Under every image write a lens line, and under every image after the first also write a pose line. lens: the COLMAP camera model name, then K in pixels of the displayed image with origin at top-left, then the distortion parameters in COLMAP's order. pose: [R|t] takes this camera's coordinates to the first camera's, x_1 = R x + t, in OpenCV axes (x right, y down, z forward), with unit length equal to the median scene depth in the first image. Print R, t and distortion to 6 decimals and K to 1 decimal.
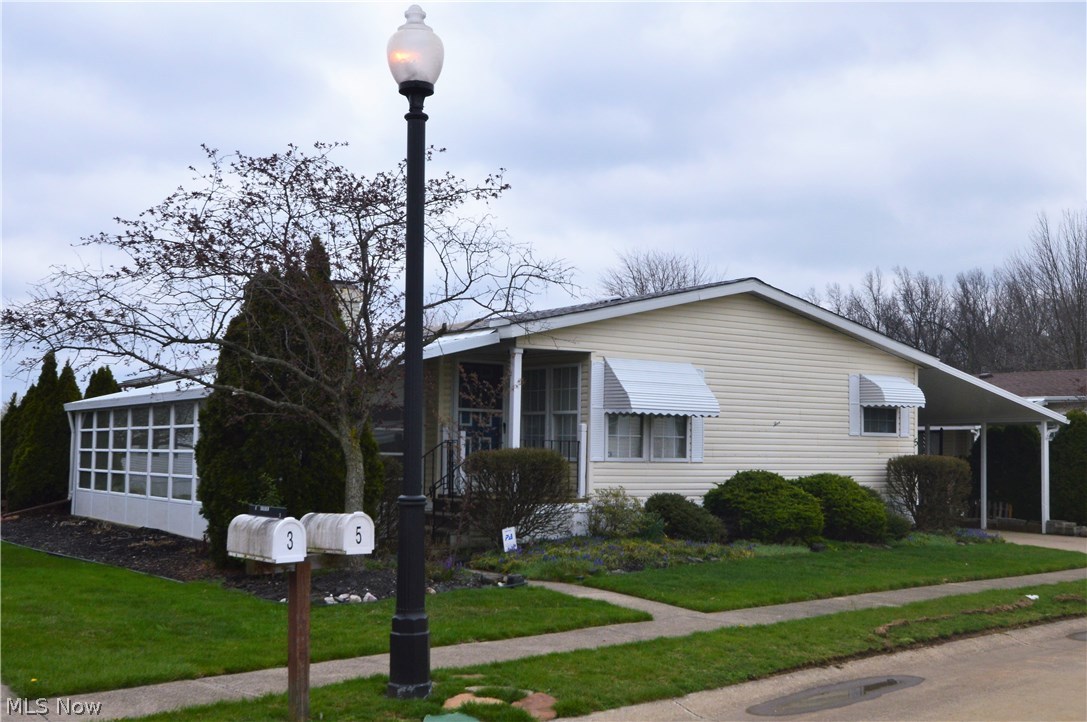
lens RADIAL K [[1189.0, 0, 543.5], [0, 1189.0, 361.0], [0, 0, 1]] dist [0.001874, 0.007963]
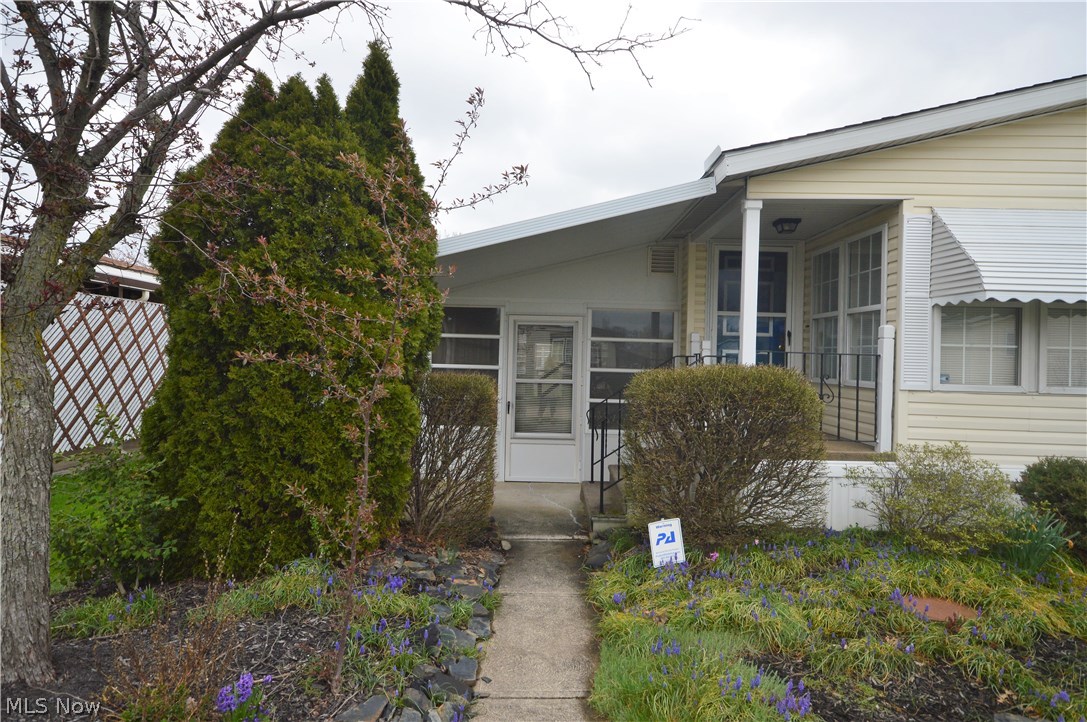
lens RADIAL K [[611.8, 0, 545.5], [0, 611.8, 346.8], [0, 0, 1]] dist [0.001598, 0.000797]
pose [[0.811854, -0.004235, -0.583845, 0.072482], [0.032785, 0.998727, 0.038344, 0.046355], [0.582939, -0.050271, 0.810959, 0.656932]]
